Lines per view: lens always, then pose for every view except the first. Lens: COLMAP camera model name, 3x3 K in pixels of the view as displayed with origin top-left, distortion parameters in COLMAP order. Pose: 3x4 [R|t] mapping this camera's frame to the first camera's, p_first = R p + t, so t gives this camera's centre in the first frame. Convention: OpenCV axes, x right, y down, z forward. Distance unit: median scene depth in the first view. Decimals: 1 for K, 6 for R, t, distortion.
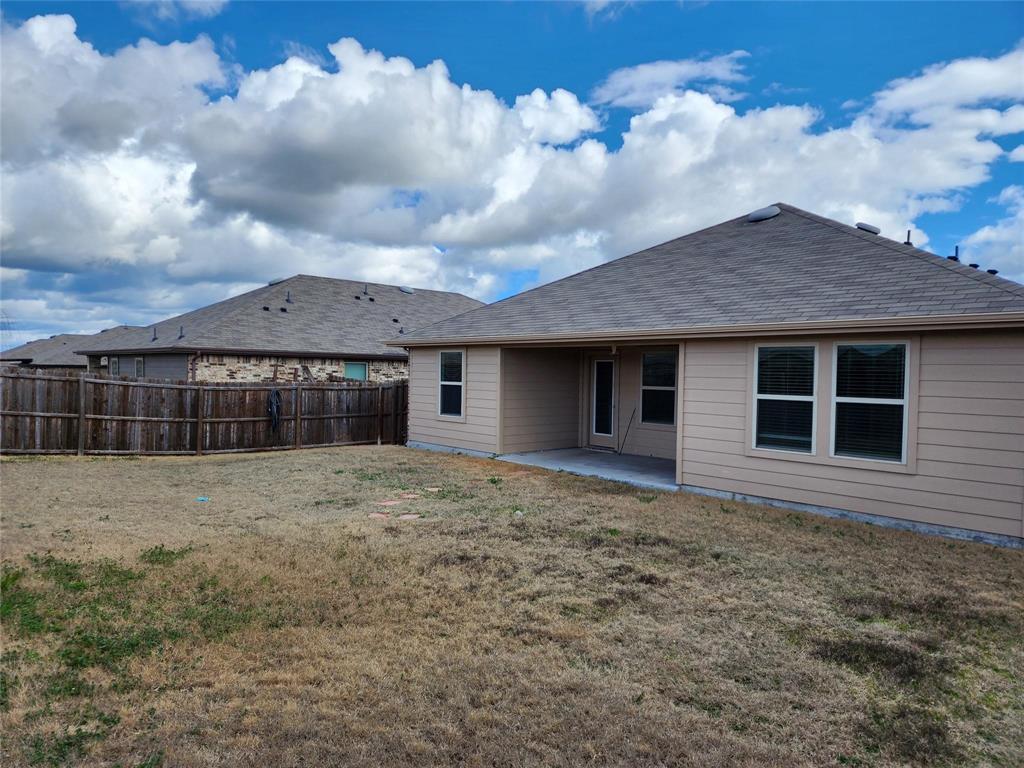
lens RADIAL K [[680.2, 0, 512.8], [0, 680.2, 368.2], [0, 0, 1]] dist [0.075916, -0.066556]
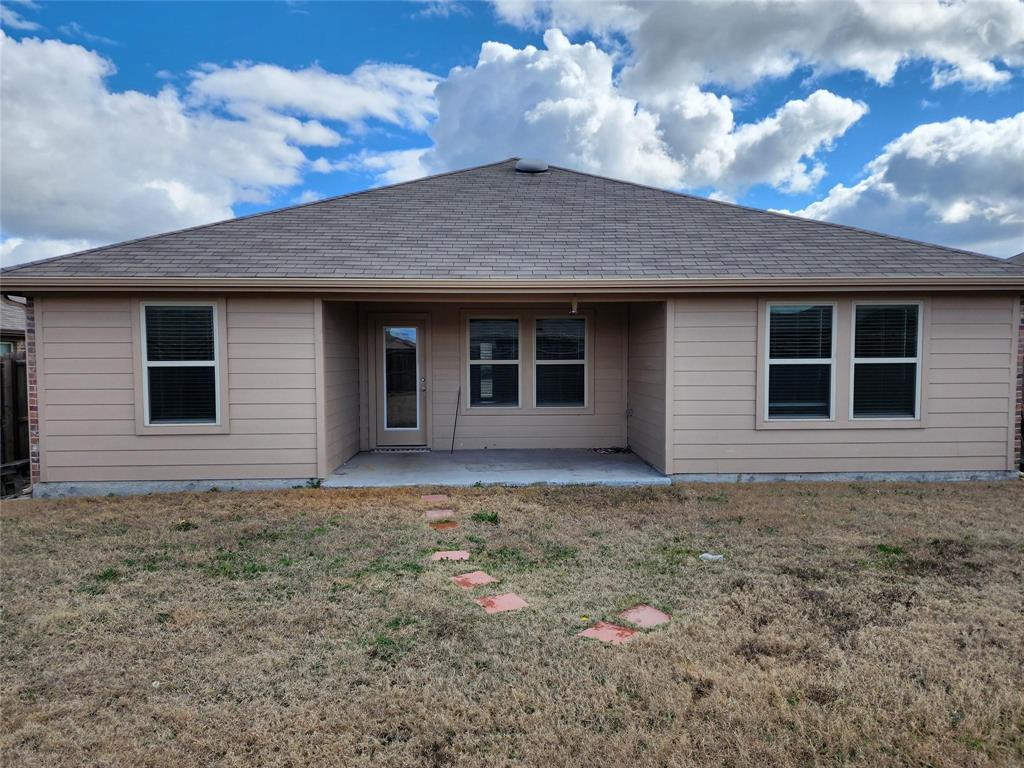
lens RADIAL K [[680.2, 0, 514.2], [0, 680.2, 393.4], [0, 0, 1]] dist [0.075916, -0.066556]
pose [[0.633876, -0.055661, 0.771429, -0.565964], [0.011745, 0.997985, 0.062357, 0.024073], [-0.773345, -0.030466, 0.633253, 0.729869]]
